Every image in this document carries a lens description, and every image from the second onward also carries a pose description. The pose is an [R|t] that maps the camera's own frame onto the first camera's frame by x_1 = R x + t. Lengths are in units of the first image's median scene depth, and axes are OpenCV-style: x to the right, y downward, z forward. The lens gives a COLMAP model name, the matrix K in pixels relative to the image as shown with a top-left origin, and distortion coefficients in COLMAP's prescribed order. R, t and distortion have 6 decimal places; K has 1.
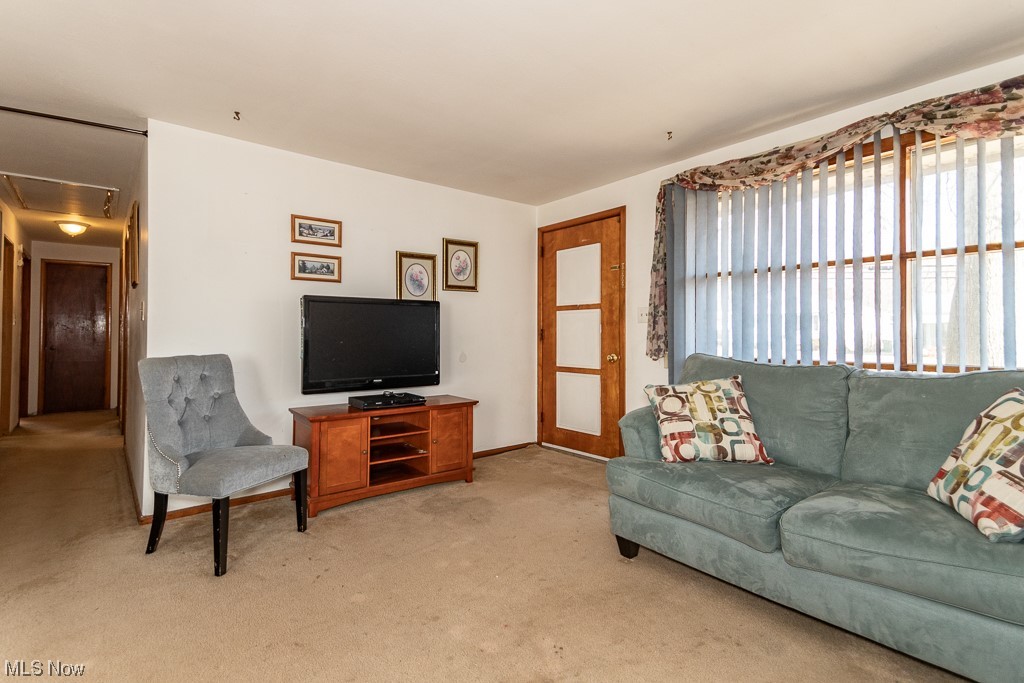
lens RADIAL K [[468.8, 0, 497.0], [0, 468.8, 335.5], [0, 0, 1]] dist [0.027932, -0.019489]
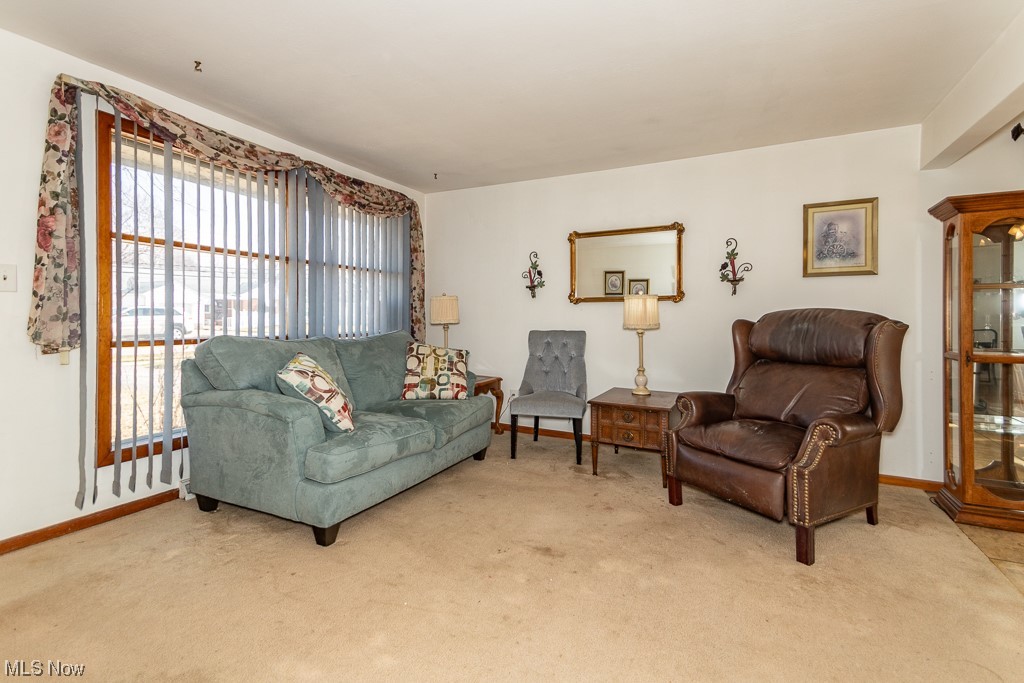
lens RADIAL K [[467.5, 0, 510.4], [0, 467.5, 324.1], [0, 0, 1]] dist [0.027839, -0.000116]
pose [[-0.431258, -0.018964, 0.902029, -0.580464], [-0.011247, 0.999814, 0.015642, -0.003896], [-0.902159, -0.003400, -0.431391, 0.834506]]
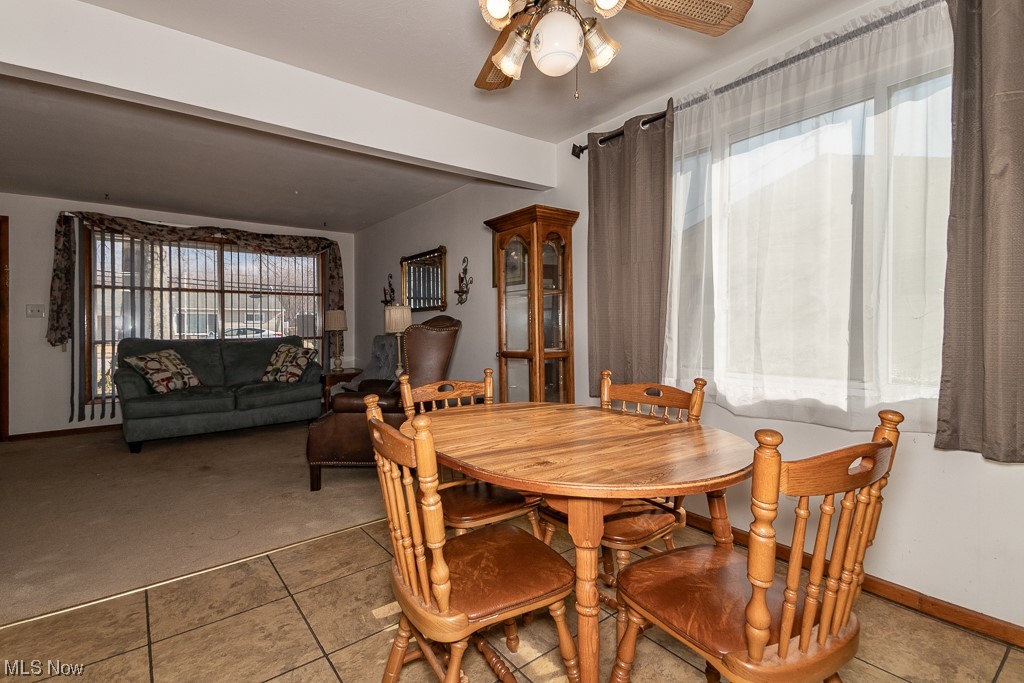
lens RADIAL K [[467.9, 0, 517.7], [0, 467.9, 329.9], [0, 0, 1]] dist [0.002645, 0.000120]
pose [[-0.030599, -0.011084, 0.999470, -1.157550], [0.004372, 0.999927, 0.011223, -0.002184], [-0.999522, 0.004713, -0.030548, -0.275358]]
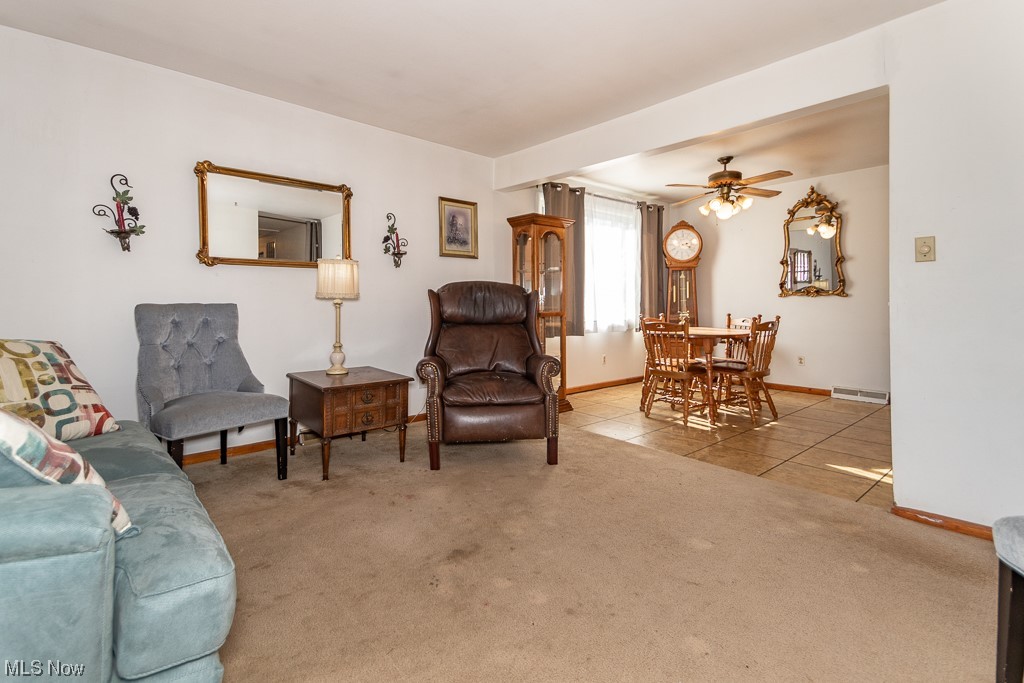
lens RADIAL K [[477.4, 0, 504.6], [0, 477.4, 303.5], [0, 0, 1]] dist [0.048924, -0.000097]
pose [[-0.997906, -0.002654, -0.064622, 0.025847], [-0.002226, 0.999975, -0.006683, 0.038063], [0.064638, -0.006525, -0.997887, 1.099006]]
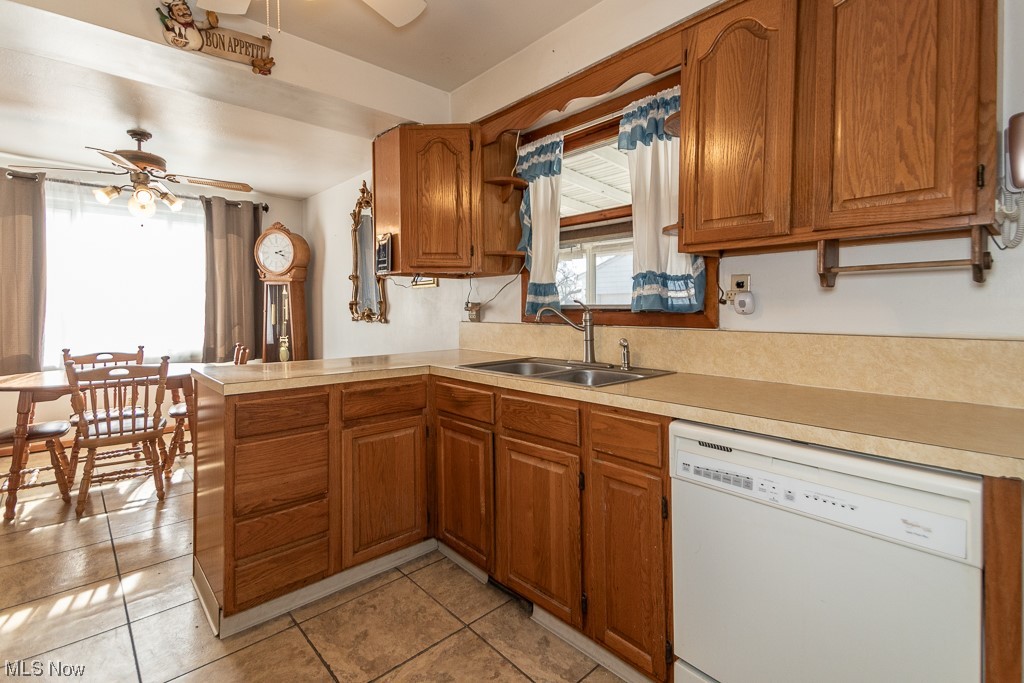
lens RADIAL K [[485.3, 0, 515.6], [0, 485.3, 315.7], [0, 0, 1]] dist [0.058860, -0.000249]
pose [[-0.996216, -0.002617, -0.086870, -1.460216], [-0.003681, 0.999920, 0.012086, -0.035400], [0.086831, 0.012360, -0.996146, 0.838085]]
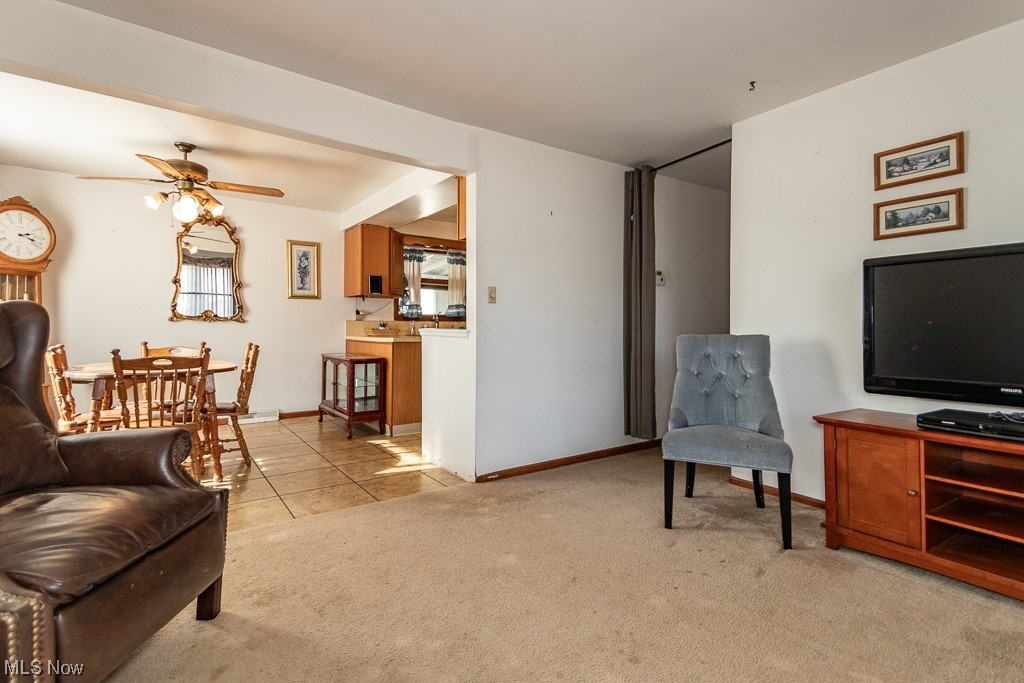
lens RADIAL K [[489.9, 0, 509.5], [0, 489.9, 326.8], [0, 0, 1]] dist [0.025505, -0.001197]
pose [[-0.032957, -0.010404, -0.999403, 0.424645], [-0.001266, 0.999945, -0.010368, 0.032446], [0.999456, 0.000924, -0.032968, 0.491137]]
